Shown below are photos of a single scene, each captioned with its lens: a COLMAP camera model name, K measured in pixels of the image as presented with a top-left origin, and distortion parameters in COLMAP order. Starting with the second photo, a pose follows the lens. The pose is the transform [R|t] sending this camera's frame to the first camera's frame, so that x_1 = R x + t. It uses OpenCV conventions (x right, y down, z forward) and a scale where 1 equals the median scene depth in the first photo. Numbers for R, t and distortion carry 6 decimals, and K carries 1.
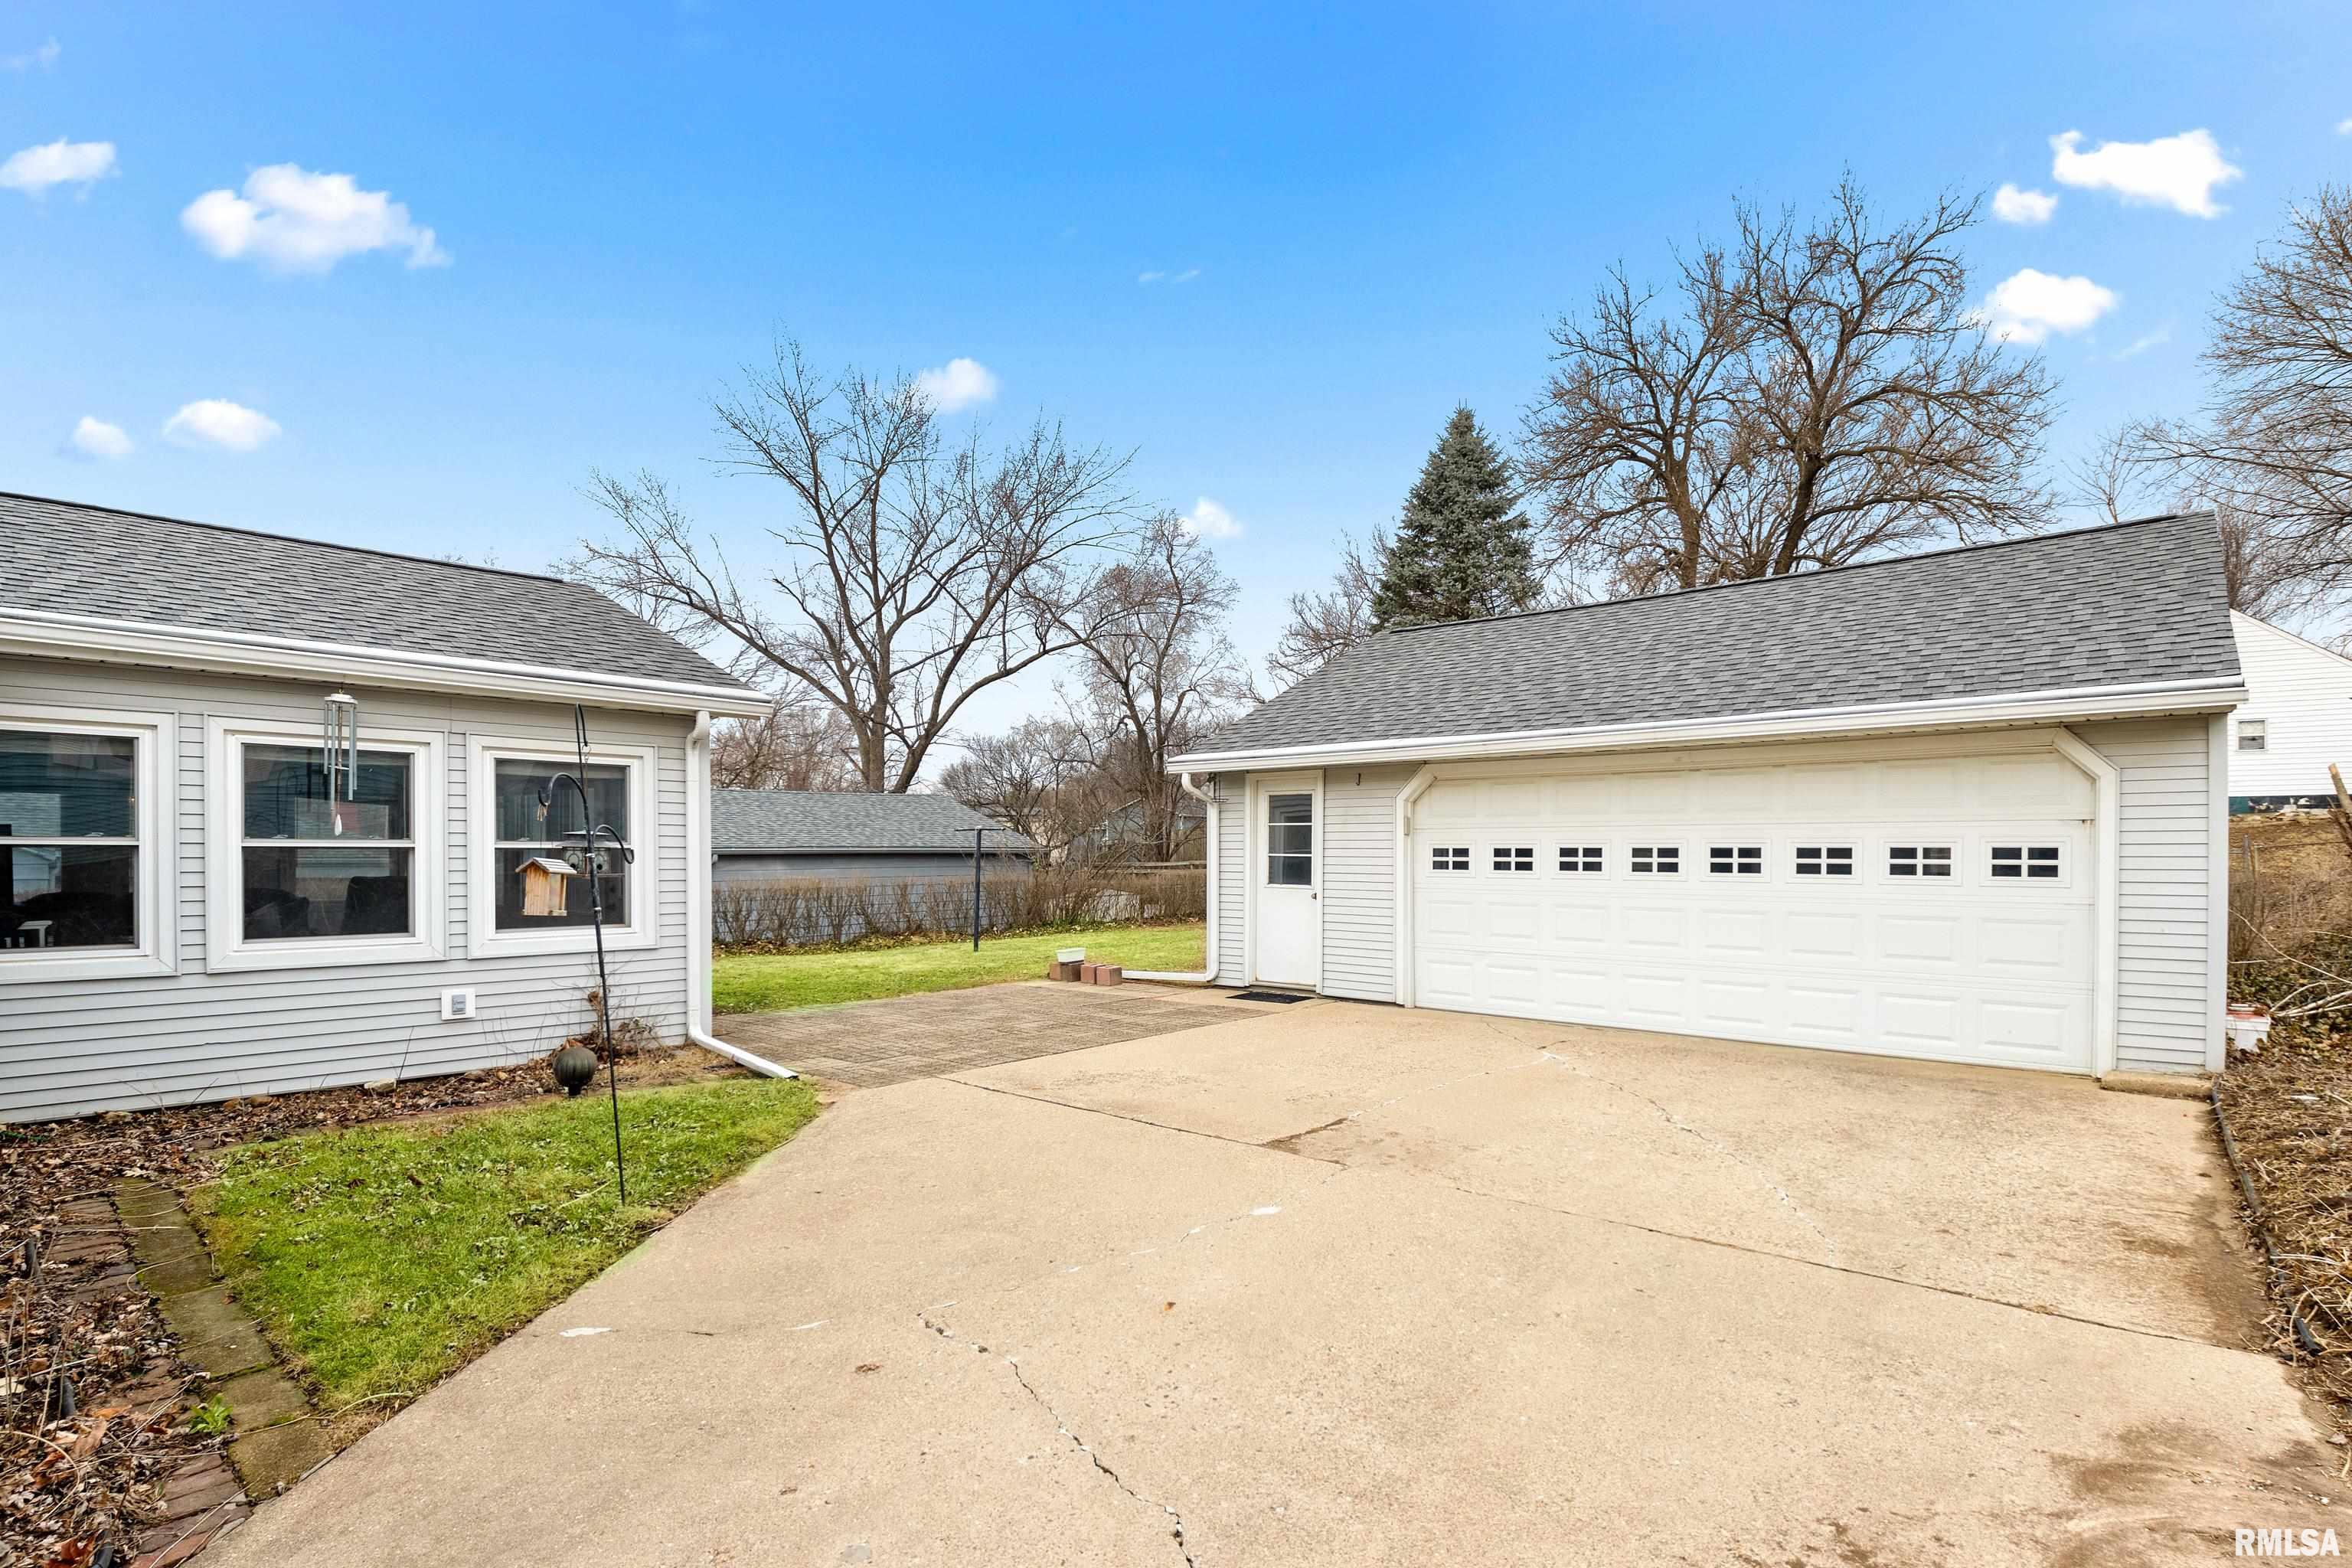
lens RADIAL K [[1072.3, 0, 1202.9], [0, 1072.3, 854.9], [0, 0, 1]] dist [0.002049, -0.016835]
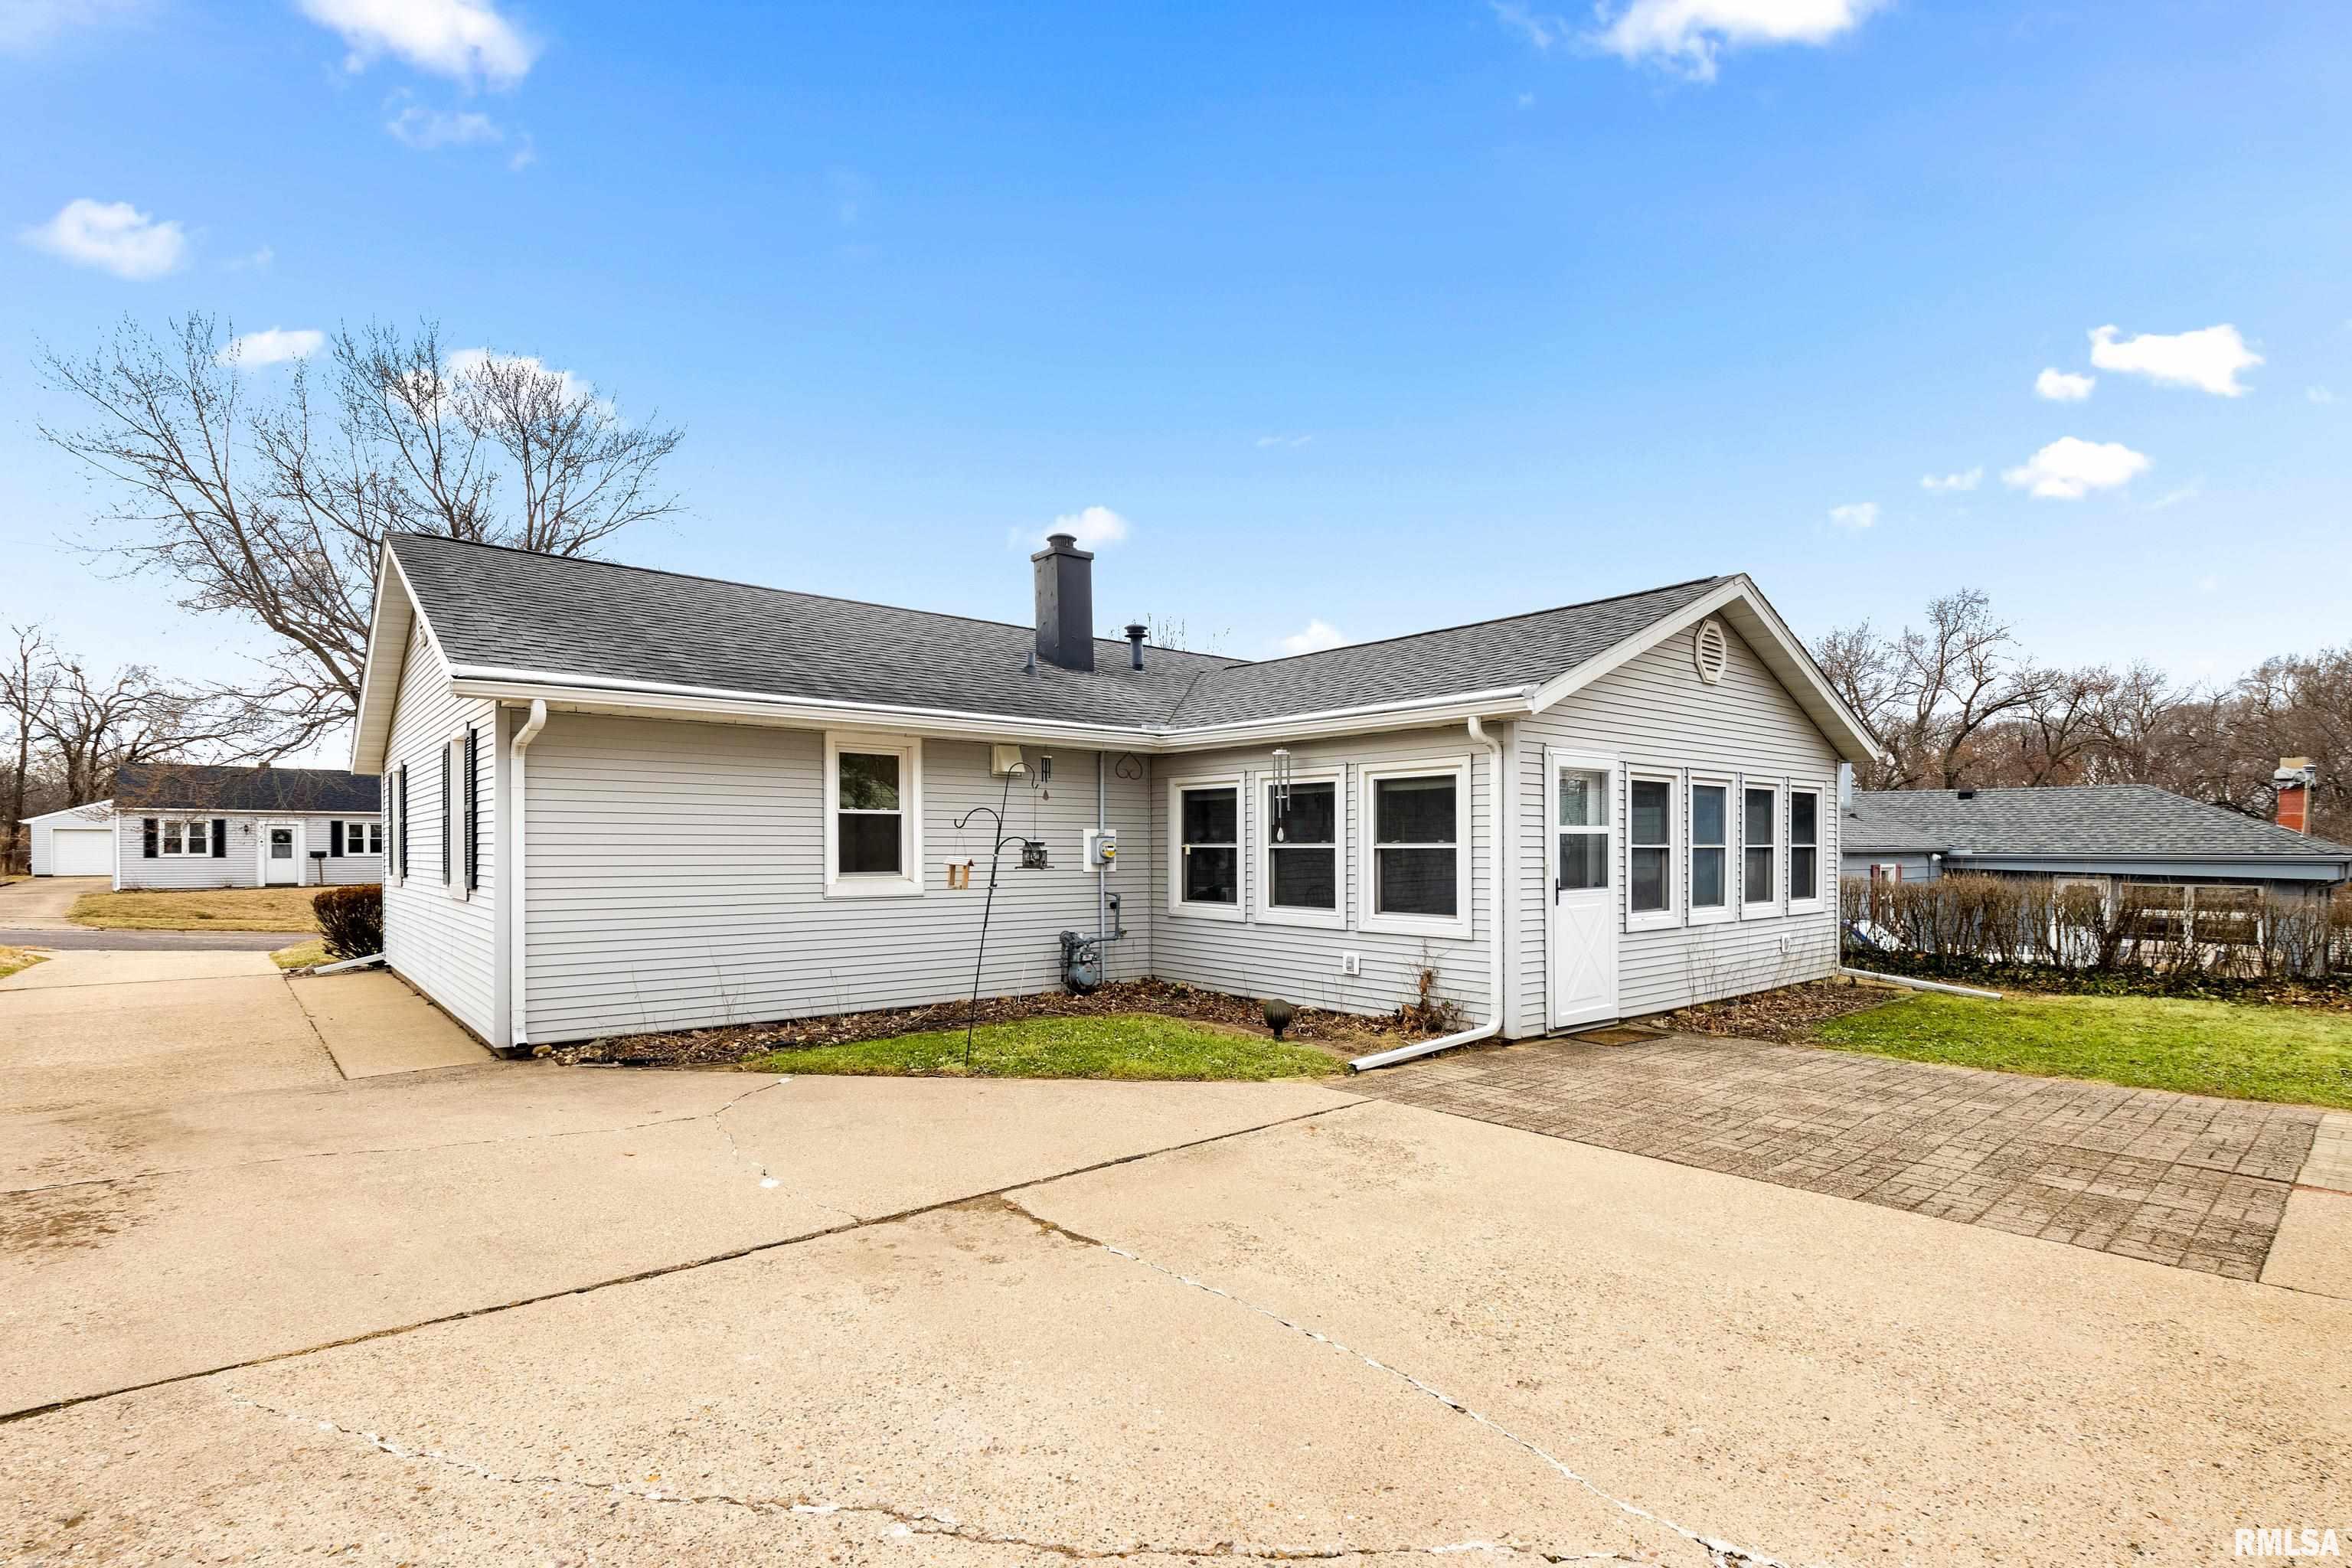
lens RADIAL K [[1072.3, 0, 1202.9], [0, 1072.3, 854.9], [0, 0, 1]] dist [0.002049, -0.016835]
pose [[-0.097823, 0.007581, -0.995175, 0.732639], [-0.000156, 0.999971, 0.007633, -0.009703], [0.995204, 0.000902, -0.097819, 1.021859]]
